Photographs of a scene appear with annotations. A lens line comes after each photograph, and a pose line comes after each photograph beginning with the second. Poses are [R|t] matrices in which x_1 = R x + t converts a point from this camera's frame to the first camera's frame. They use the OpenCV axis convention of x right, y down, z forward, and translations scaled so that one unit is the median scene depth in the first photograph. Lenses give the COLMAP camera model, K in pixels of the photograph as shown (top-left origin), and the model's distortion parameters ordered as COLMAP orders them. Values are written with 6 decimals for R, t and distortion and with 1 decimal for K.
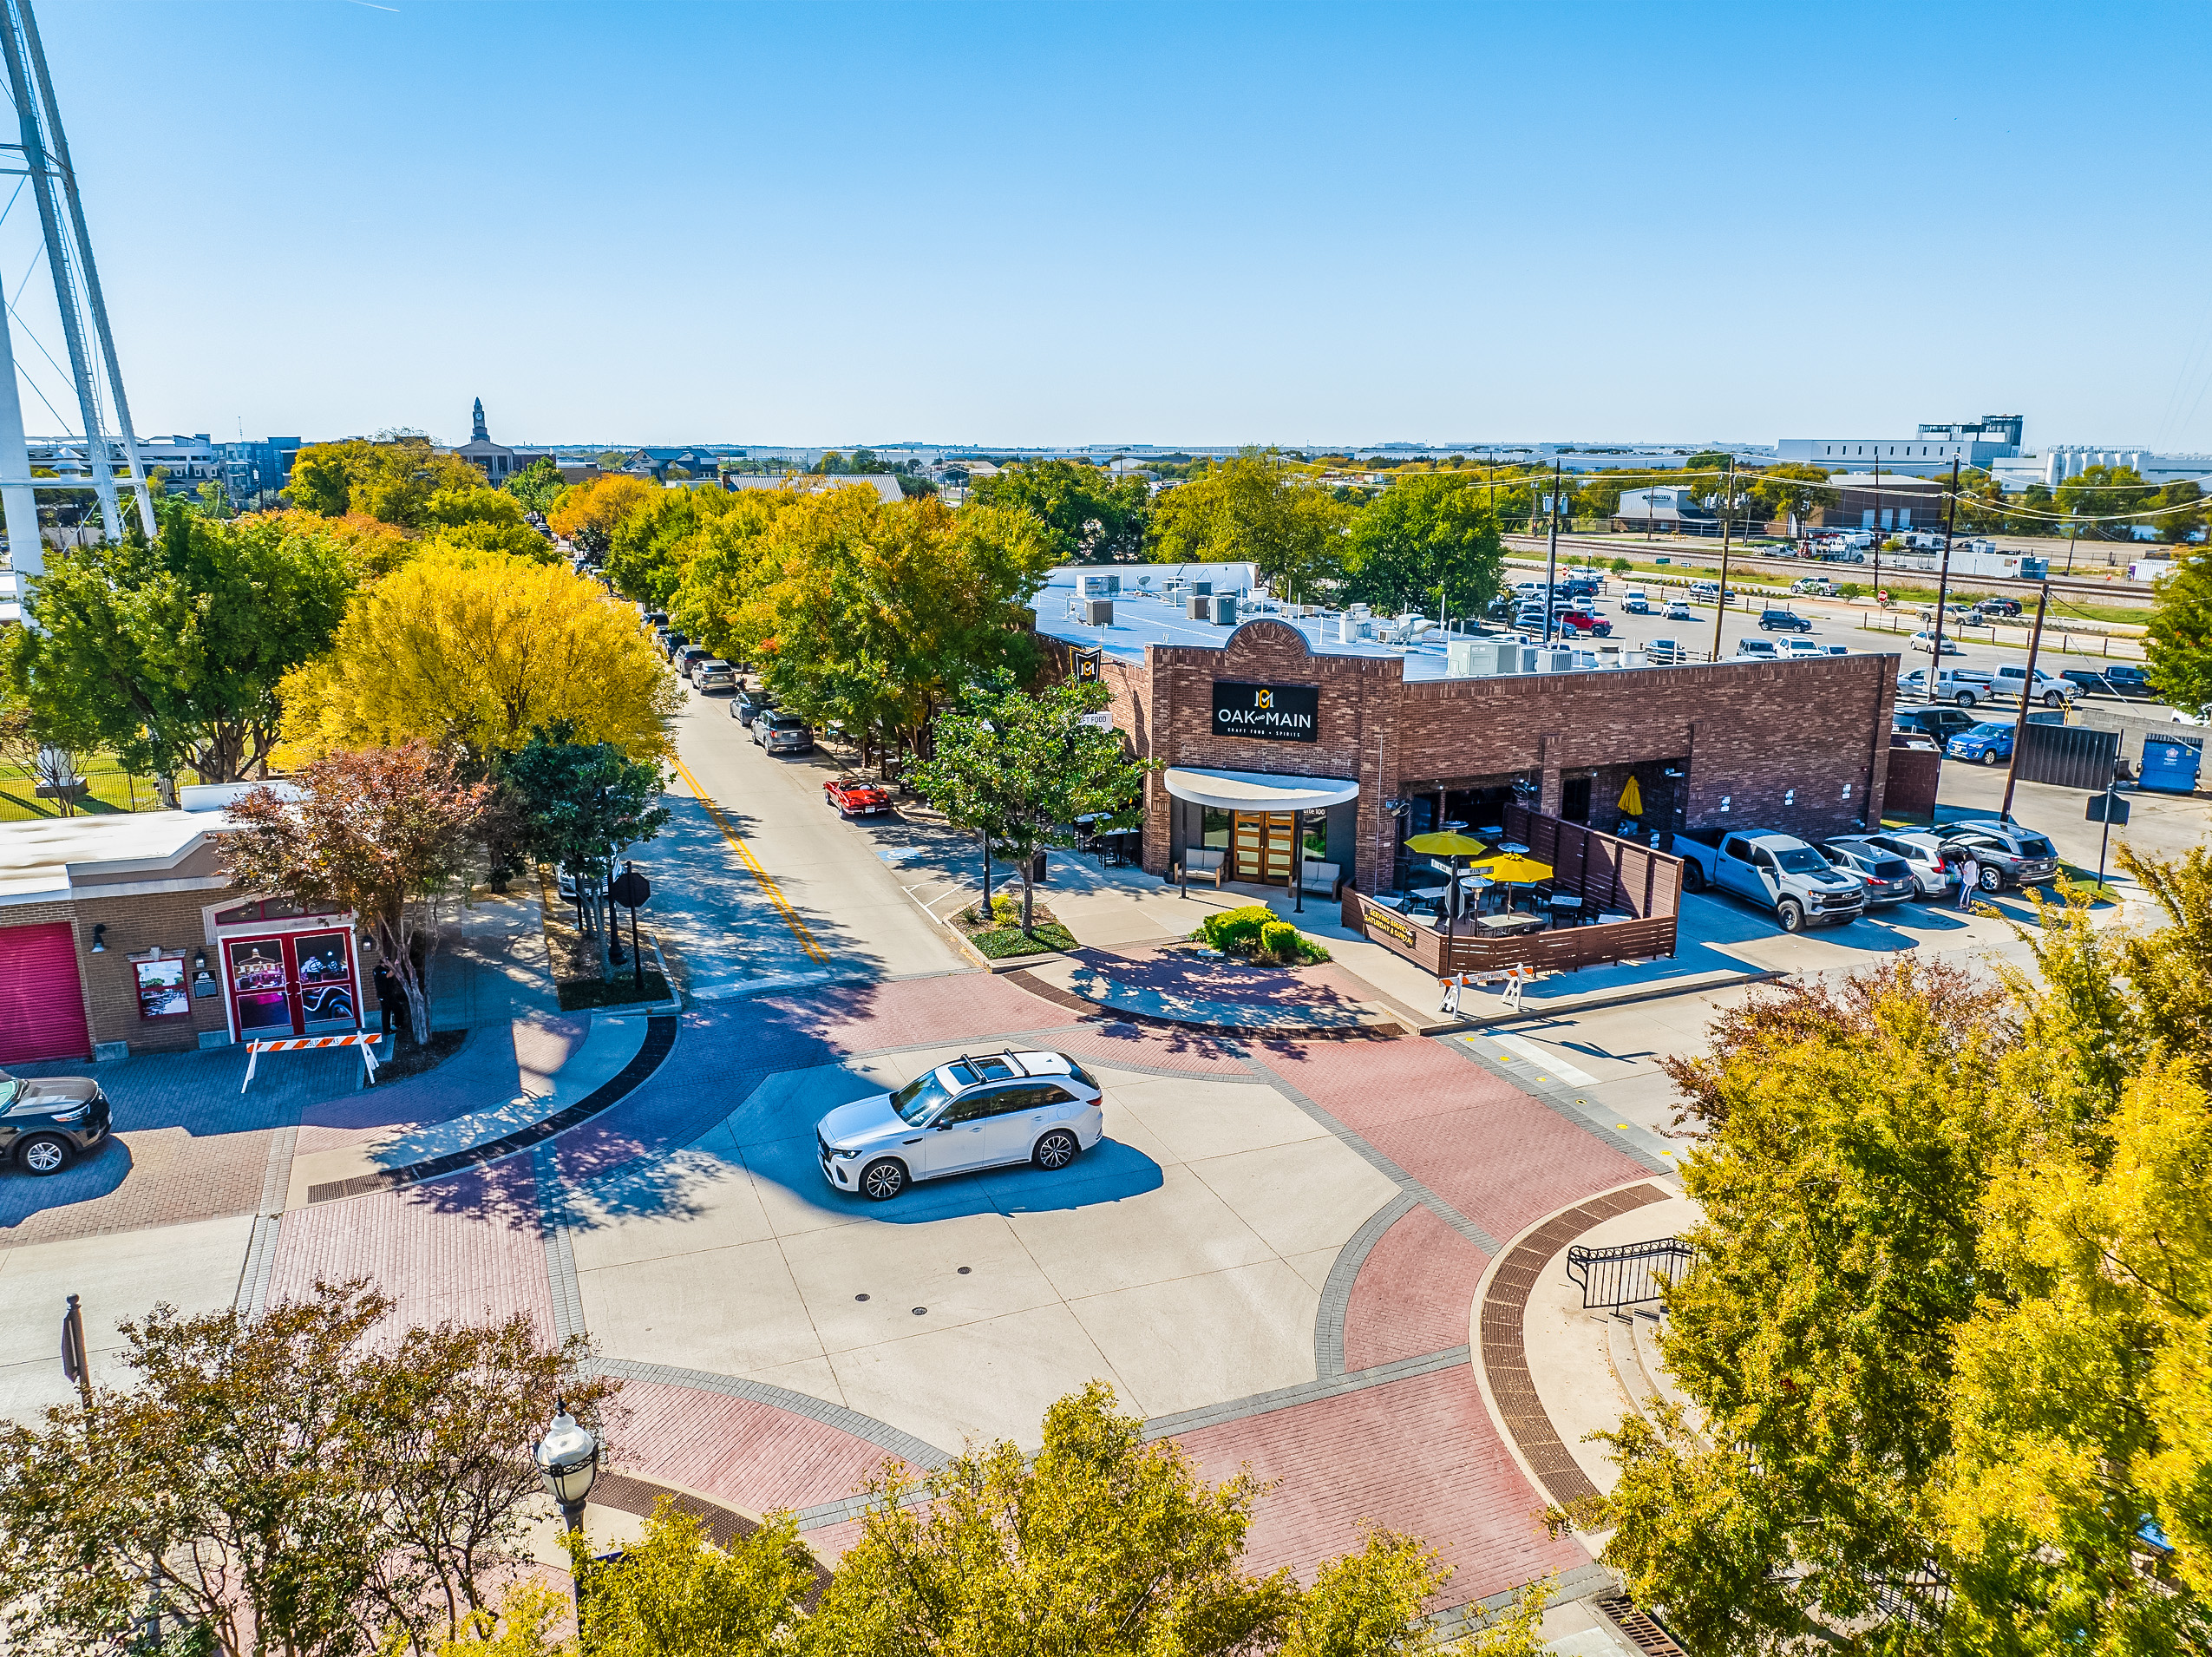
lens RADIAL K [[1558.0, 0, 1106.0], [0, 1558.0, 828.5], [0, 0, 1]] dist [-0.025260, -0.032508]
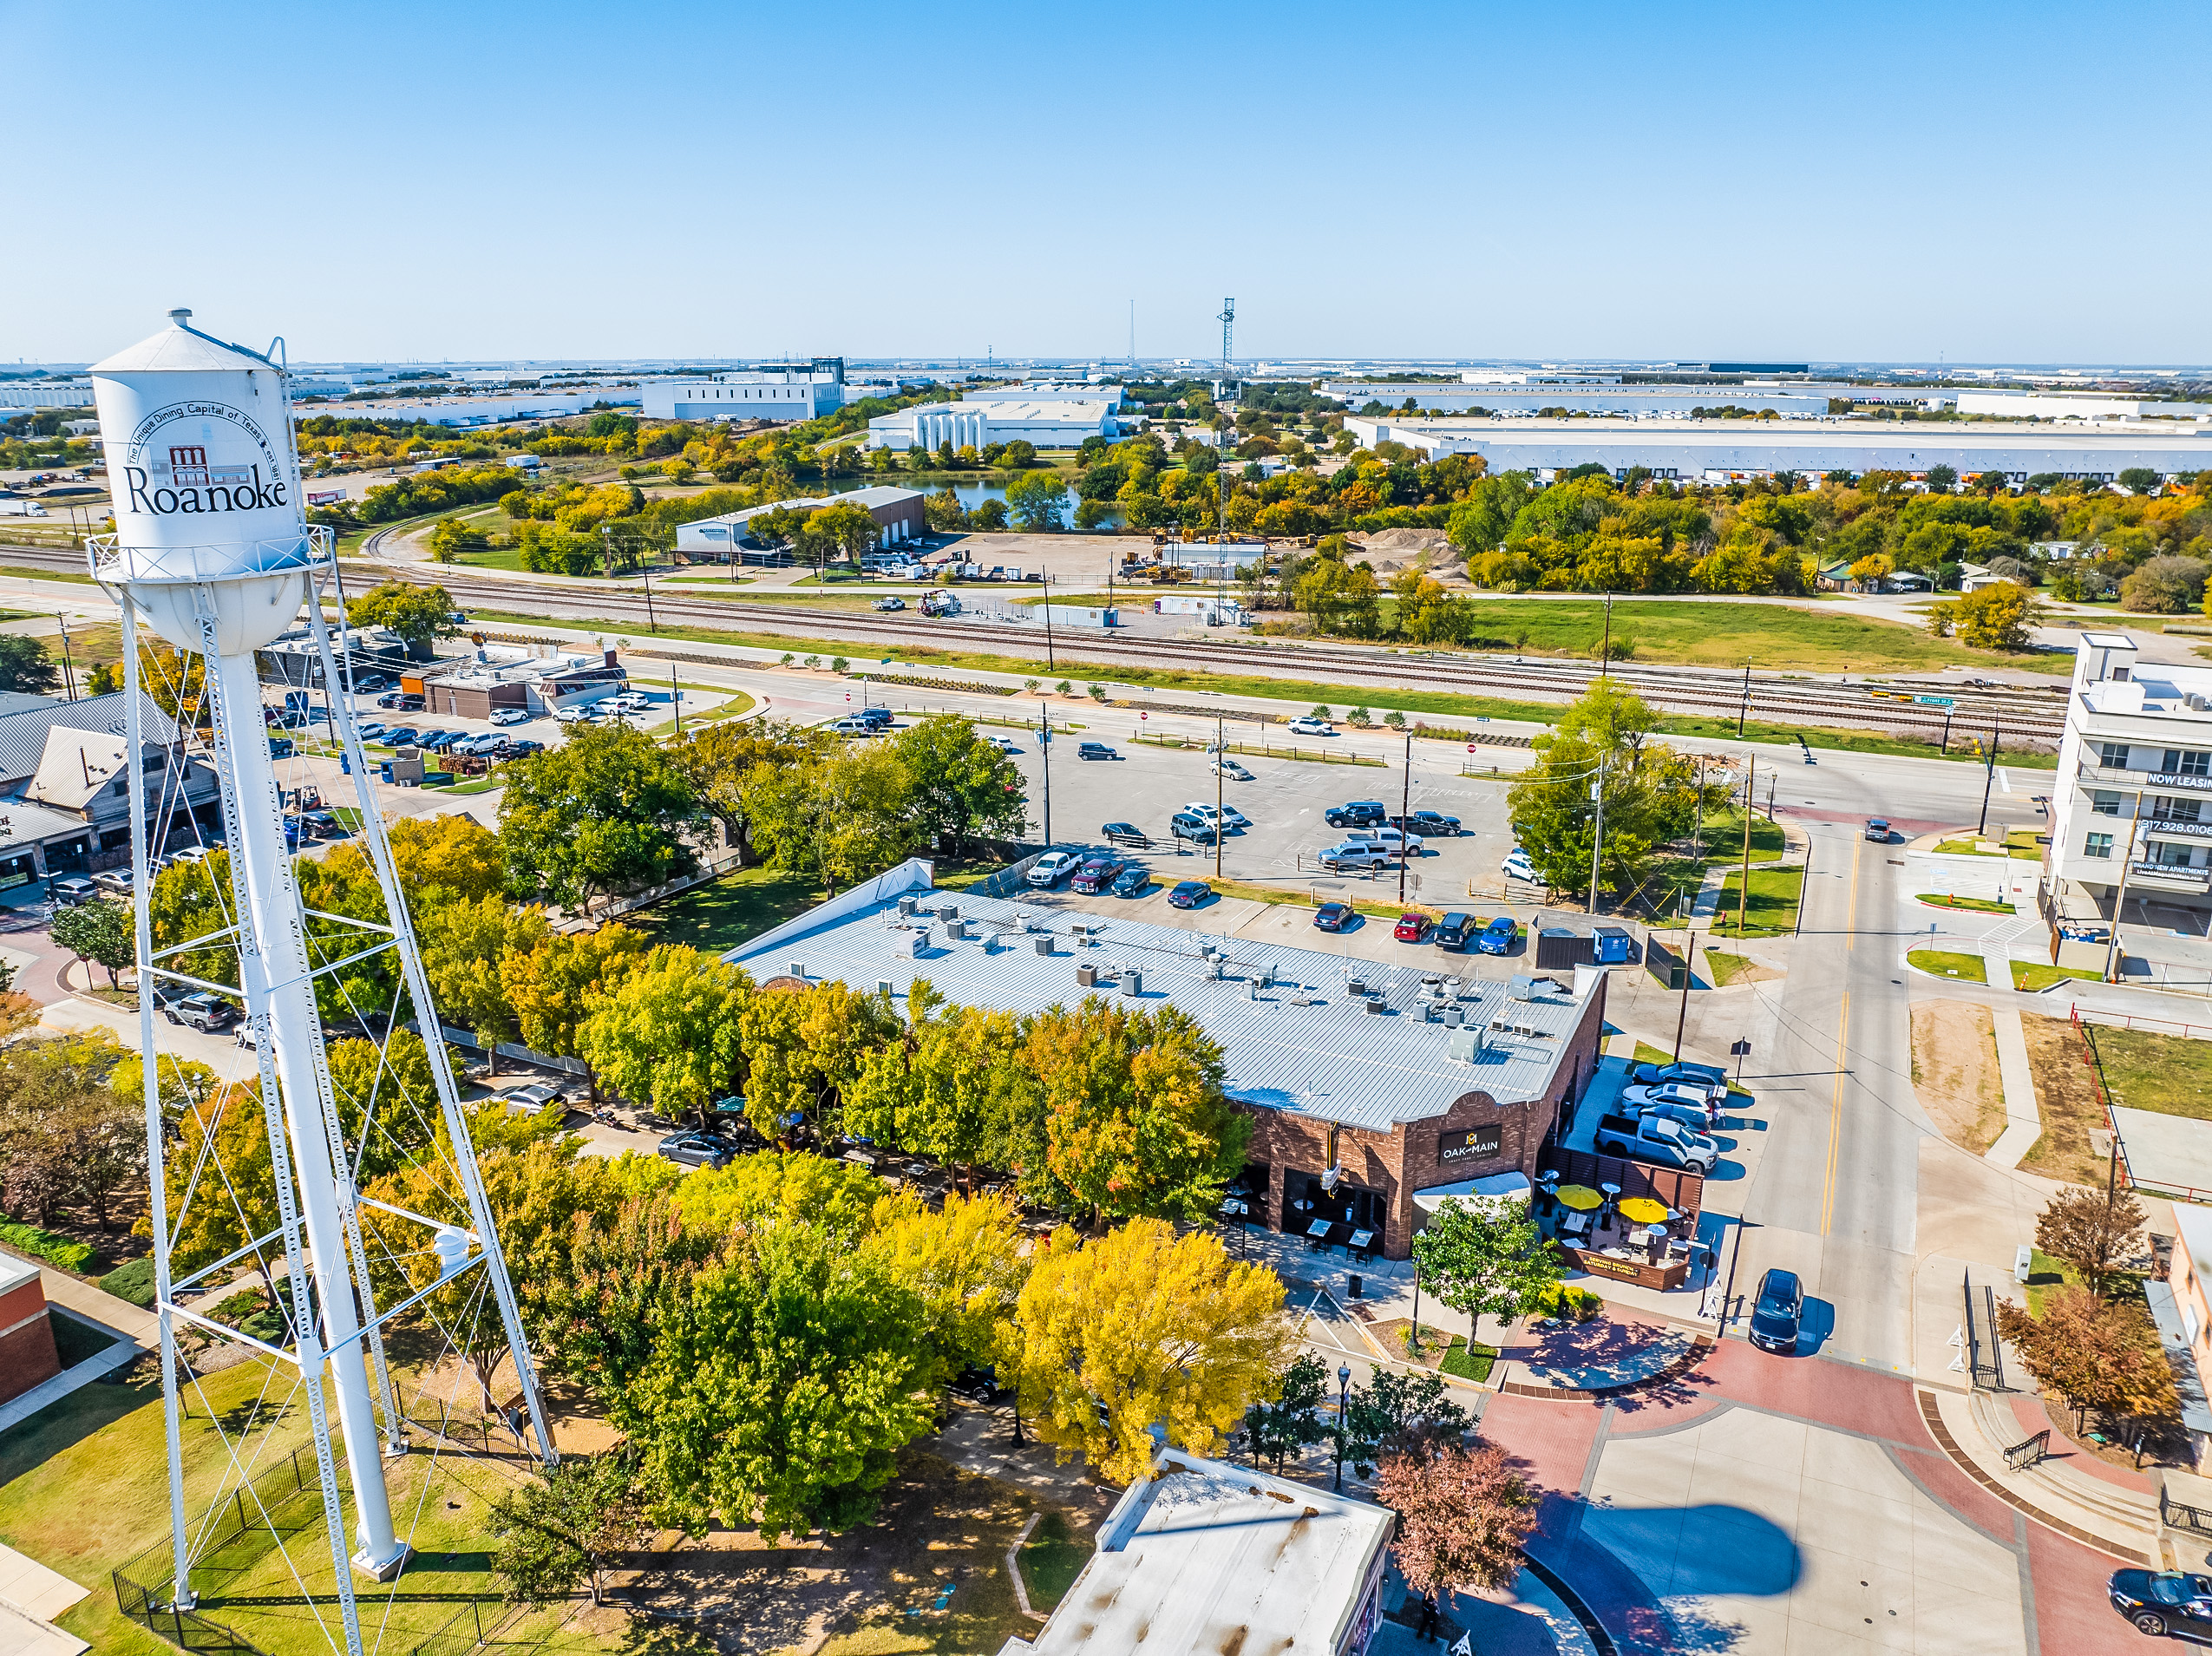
lens RADIAL K [[1557.9, 0, 1106.0], [0, 1557.9, 828.0], [0, 0, 1]] dist [-0.025260, -0.032508]
pose [[0.747115, -0.196931, 0.634852, -1.134928], [0.159463, 0.980314, 0.116433, -0.647730], [-0.645283, 0.014246, 0.763811, 0.038955]]
